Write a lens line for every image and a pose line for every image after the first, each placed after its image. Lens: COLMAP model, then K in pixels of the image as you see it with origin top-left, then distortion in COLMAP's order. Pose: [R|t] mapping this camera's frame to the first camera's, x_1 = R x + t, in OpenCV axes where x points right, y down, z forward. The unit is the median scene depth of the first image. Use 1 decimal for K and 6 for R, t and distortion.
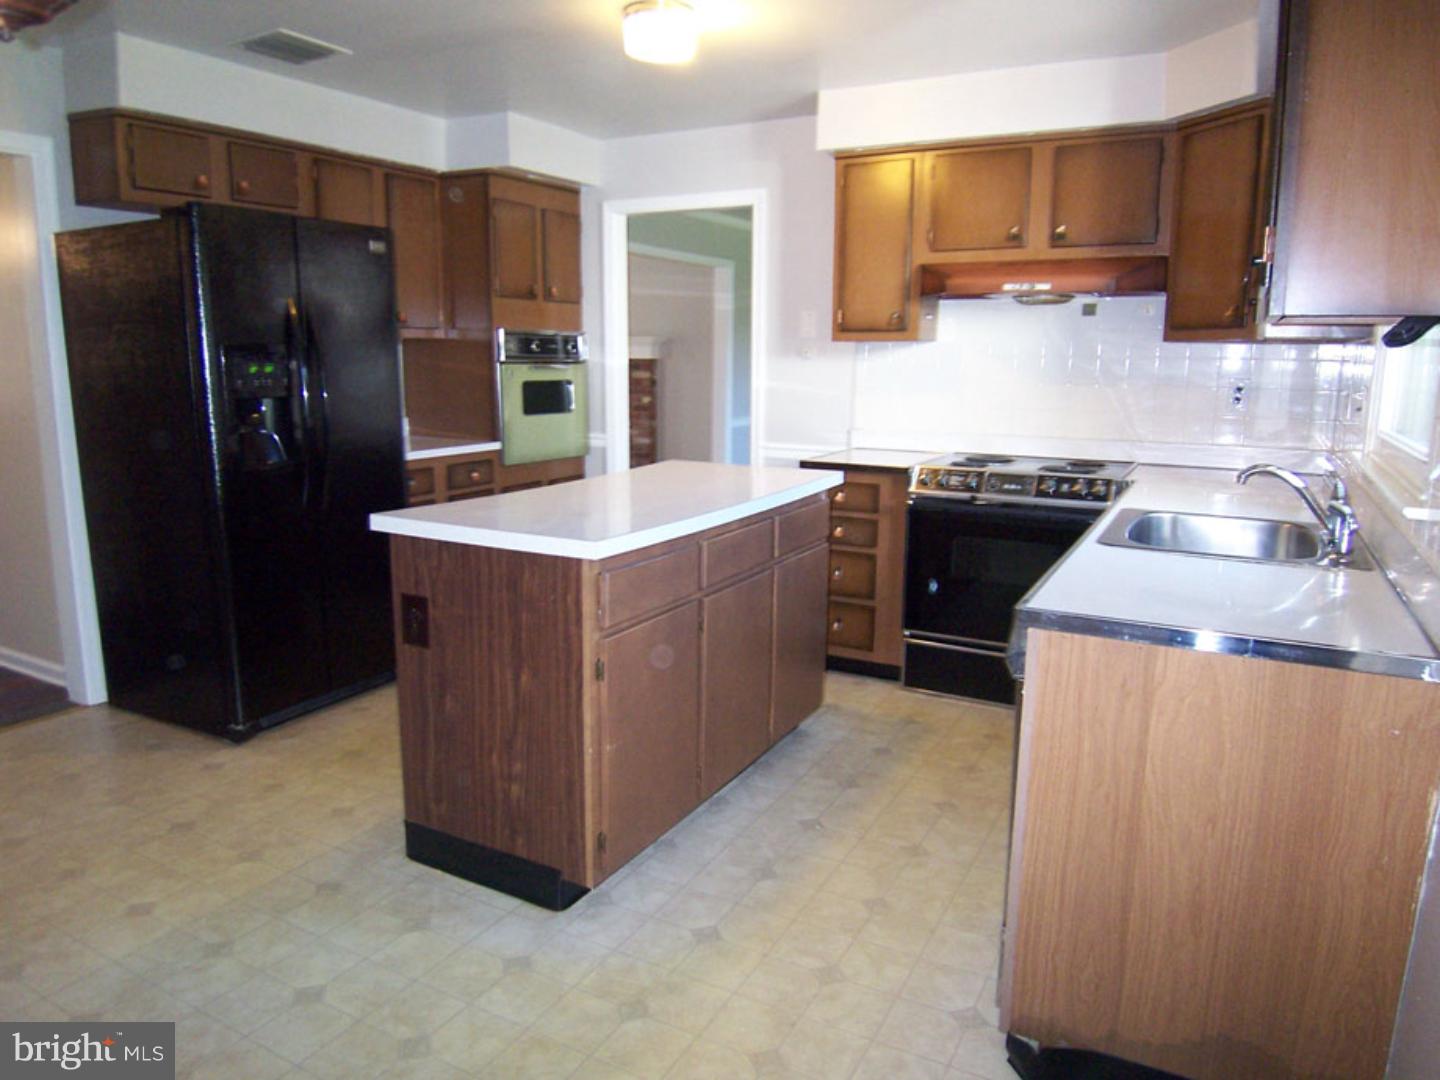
lens RADIAL K [[968.4, 0, 722.0], [0, 968.4, 529.8], [0, 0, 1]] dist [-0.003185, -0.053132]
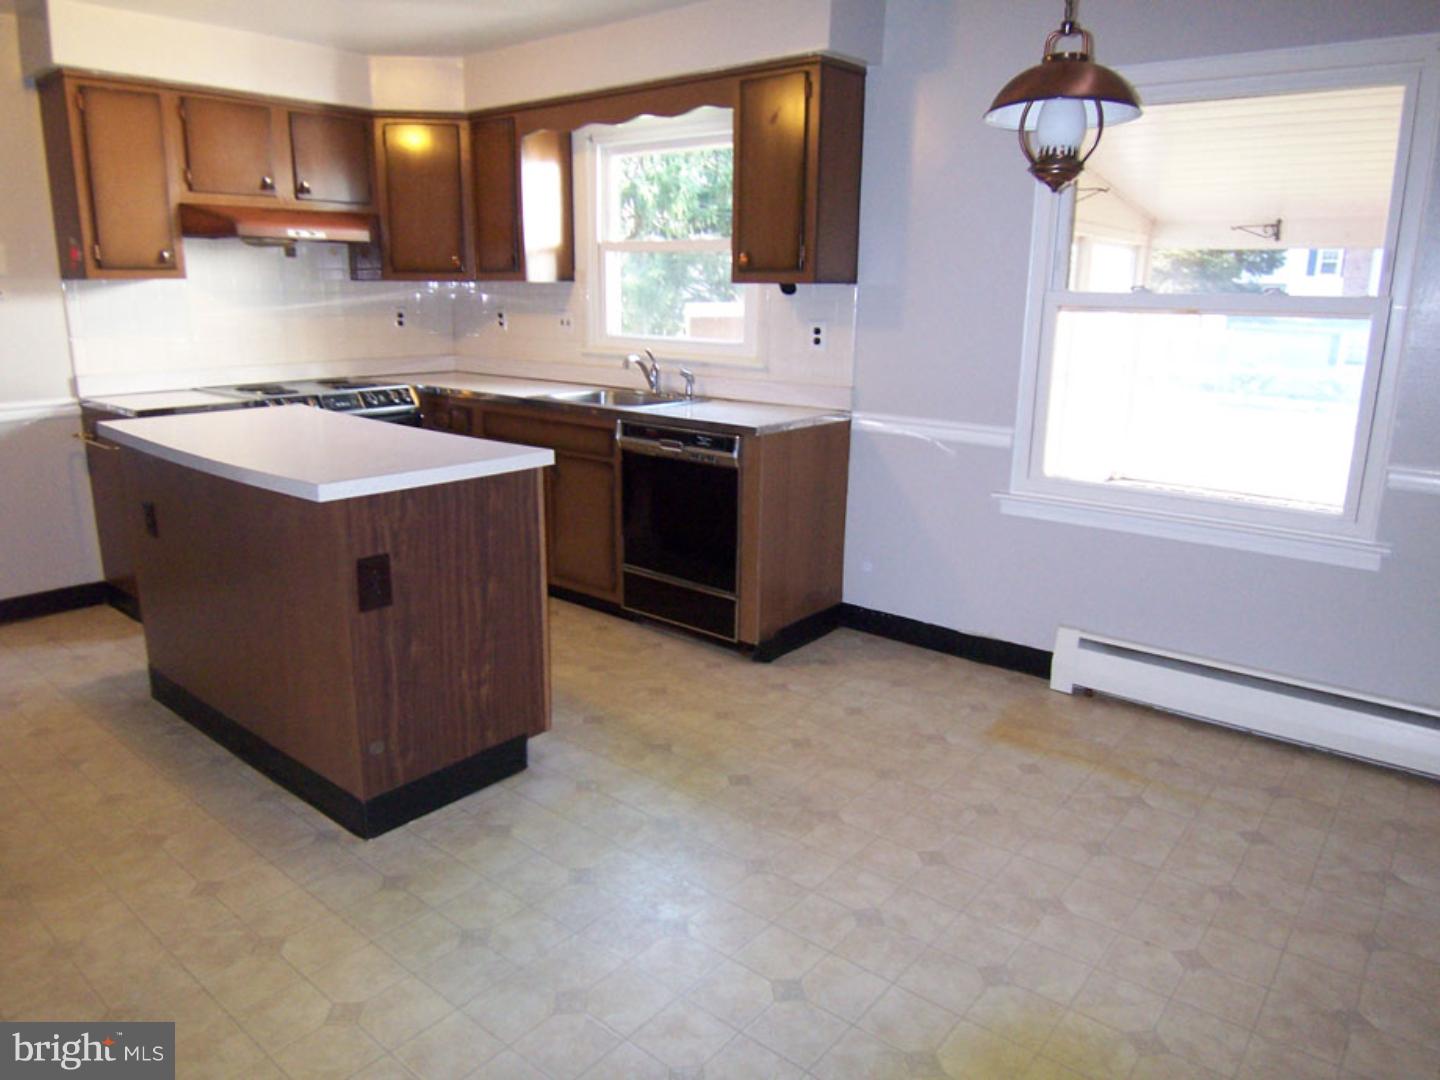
lens RADIAL K [[968.4, 0, 722.0], [0, 968.4, 529.8], [0, 0, 1]] dist [-0.003185, -0.053132]
pose [[0.187036, -0.242790, 0.951877, -0.903248], [0.165233, 0.962947, 0.213147, -0.082650], [-0.968357, 0.117416, 0.220222, 0.345227]]
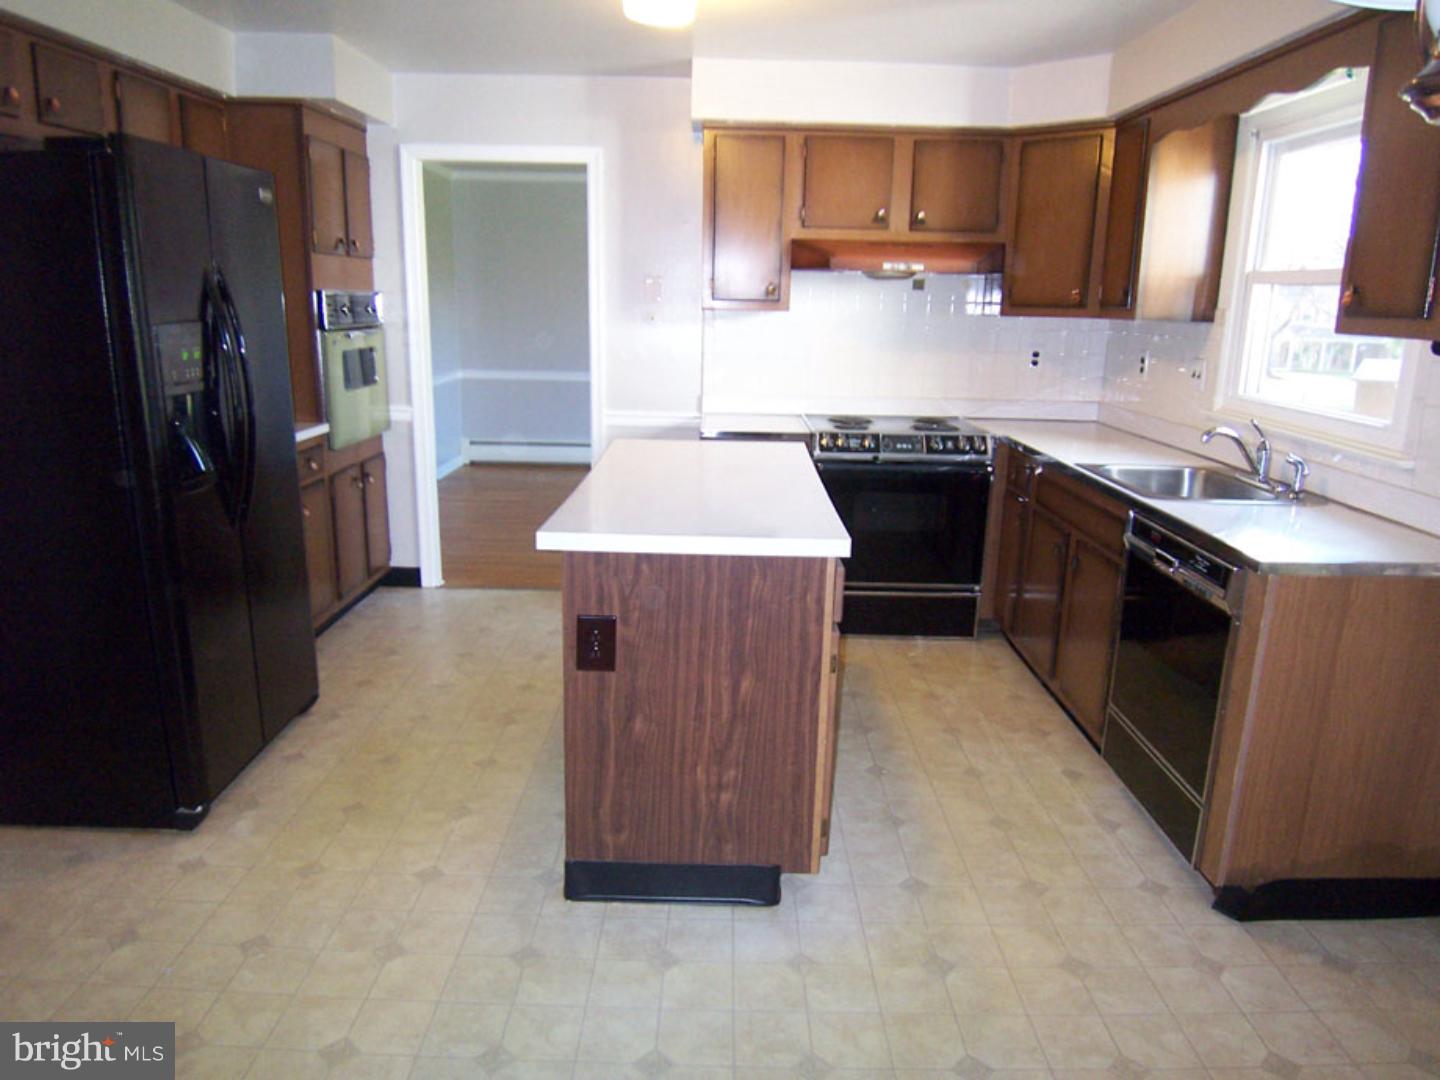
lens RADIAL K [[968.4, 0, 722.0], [0, 968.4, 529.8], [0, 0, 1]] dist [-0.003185, -0.053132]
pose [[0.879266, -0.099448, 0.465833, -0.487055], [0.070606, 0.994370, 0.079013, -0.058874], [-0.471068, -0.036583, 0.881338, 0.113455]]
